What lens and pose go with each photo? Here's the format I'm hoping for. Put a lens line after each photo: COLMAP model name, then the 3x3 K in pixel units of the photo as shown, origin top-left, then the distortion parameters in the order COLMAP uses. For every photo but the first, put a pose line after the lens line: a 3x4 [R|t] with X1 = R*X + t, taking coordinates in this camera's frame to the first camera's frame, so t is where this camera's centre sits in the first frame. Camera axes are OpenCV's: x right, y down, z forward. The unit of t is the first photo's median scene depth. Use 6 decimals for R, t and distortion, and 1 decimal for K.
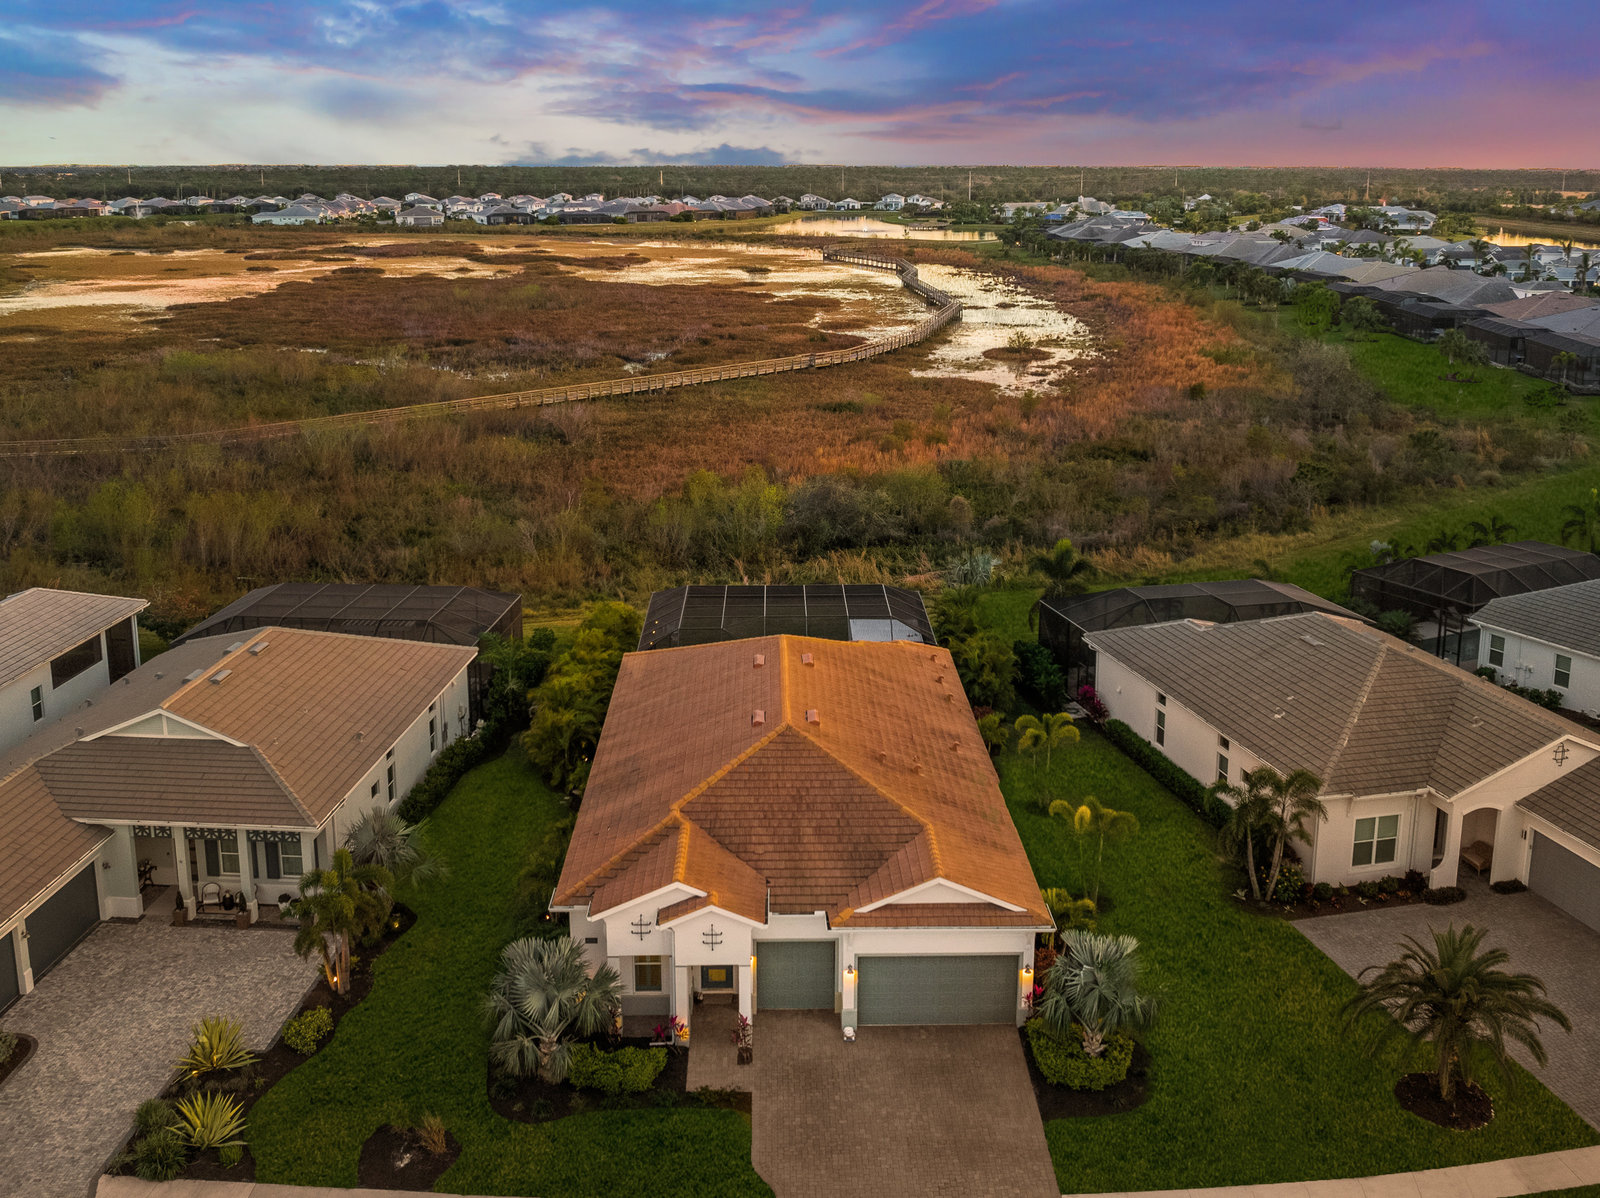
lens RADIAL K [[1690.2, 0, 818.9], [0, 1690.2, 496.6], [0, 0, 1]] dist [-0.021950, -0.025339]
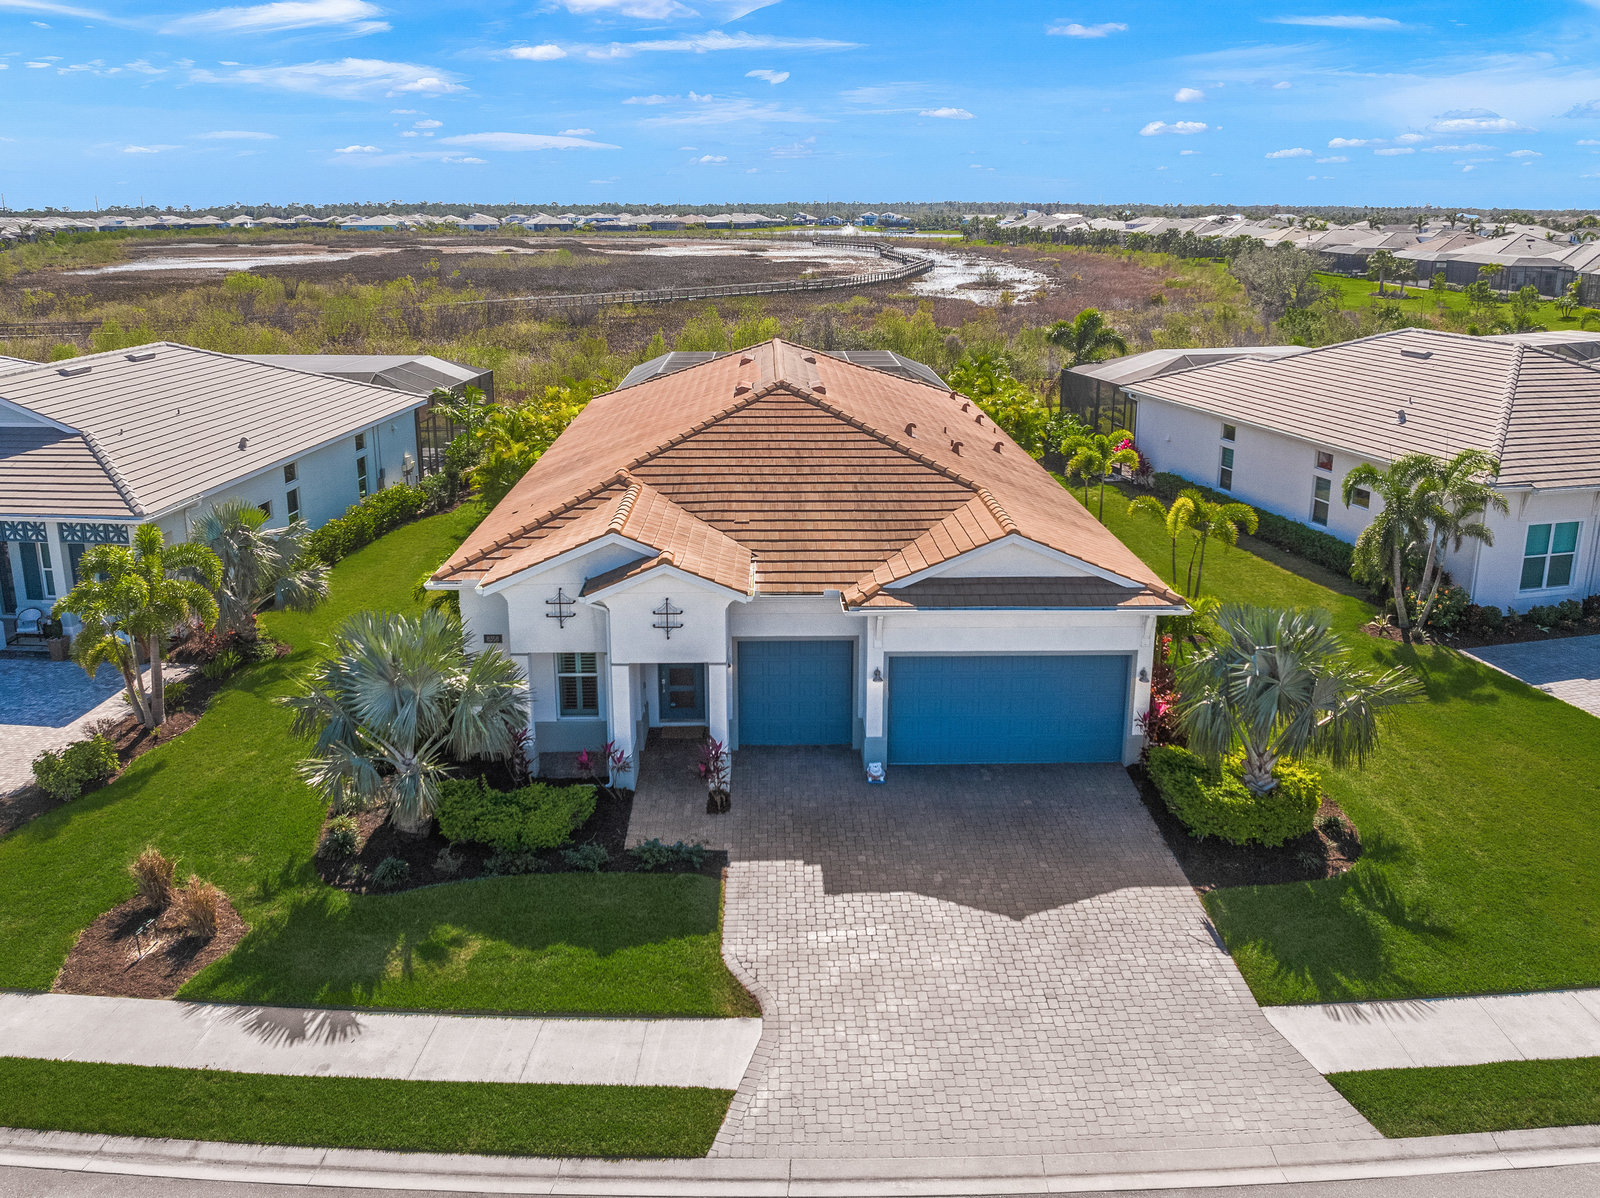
lens RADIAL K [[1318.6, 0, 795.4], [0, 1318.6, 510.5], [0, 0, 1]] dist [-0.038710, 0.003969]
pose [[0.999954, -0.001847, -0.009428, -0.007558], [0.002000, 0.999866, 0.016250, 0.177633], [0.009396, -0.016268, 0.999824, 0.414552]]
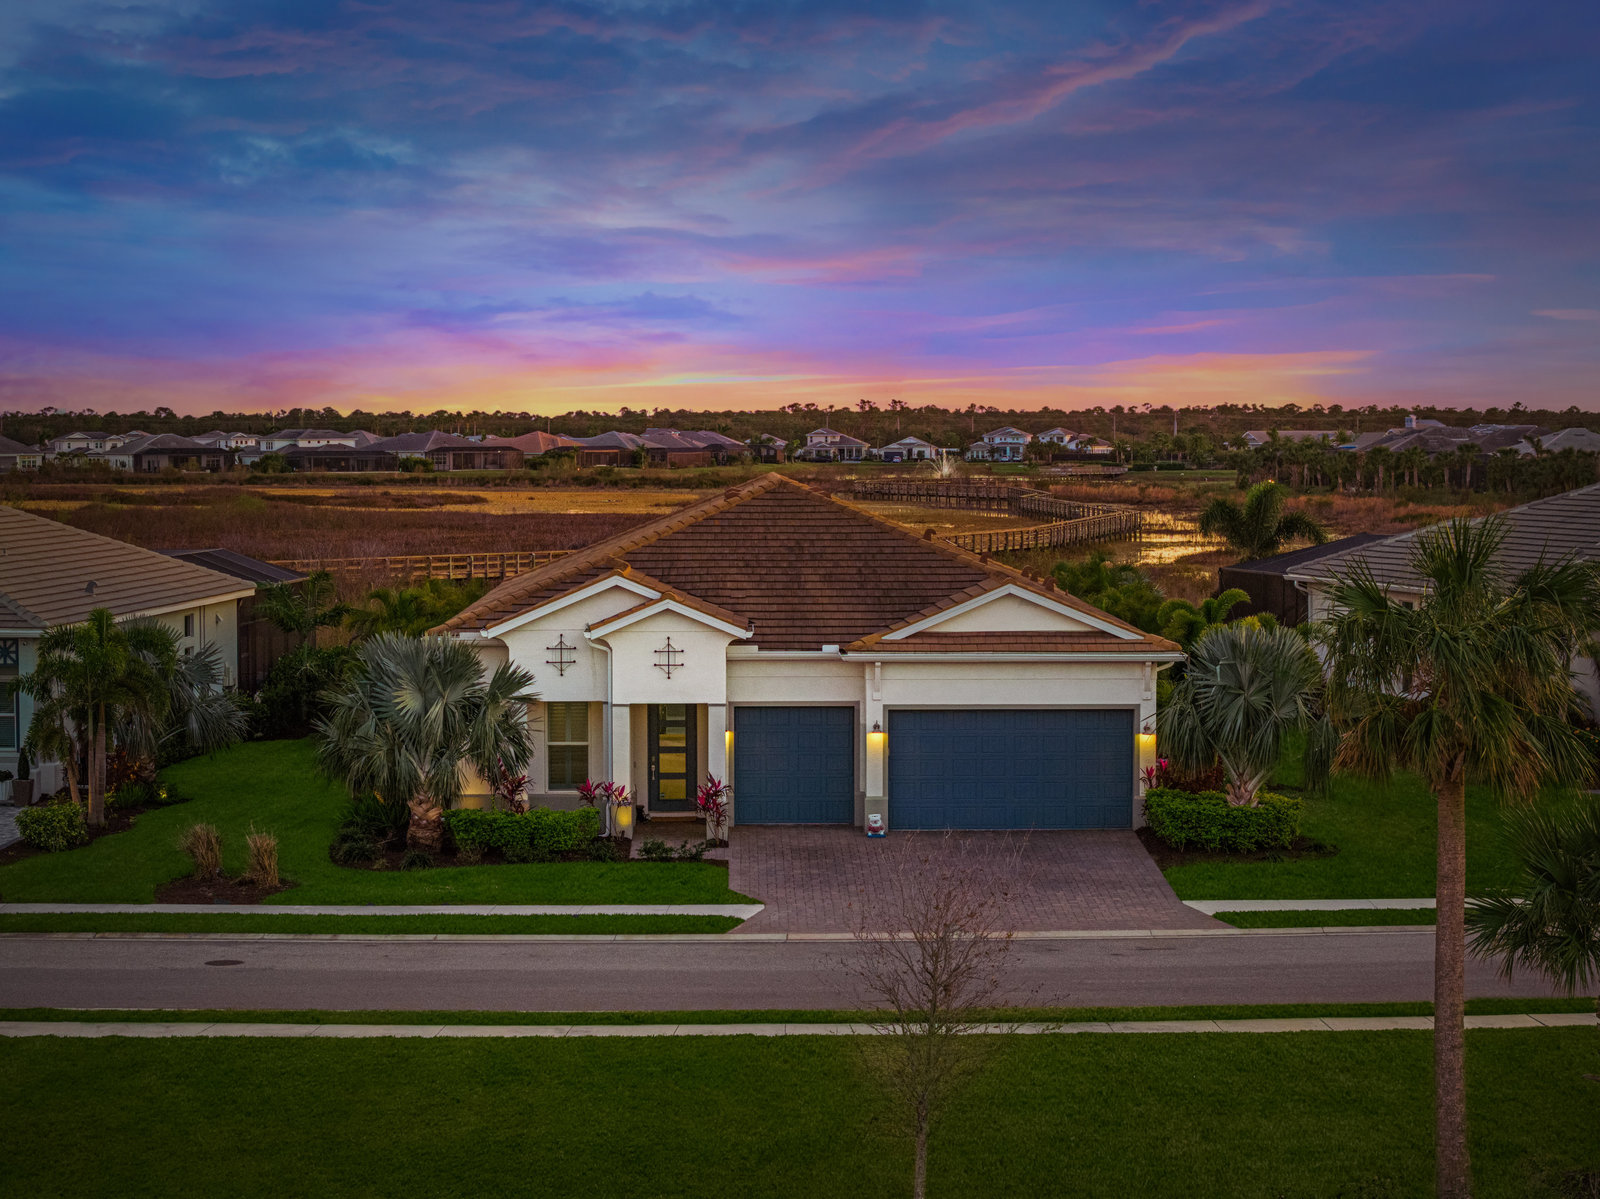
lens RADIAL K [[3945.1, 0, 800.0], [0, 3945.1, 599.5], [0, 0, 1]] dist [-0.125510, -0.428939]
pose [[0.999910, -0.004769, -0.012560, 0.007056], [0.002580, 0.985637, -0.168859, 0.421868], [0.013185, 0.168812, 0.985560, -0.452707]]
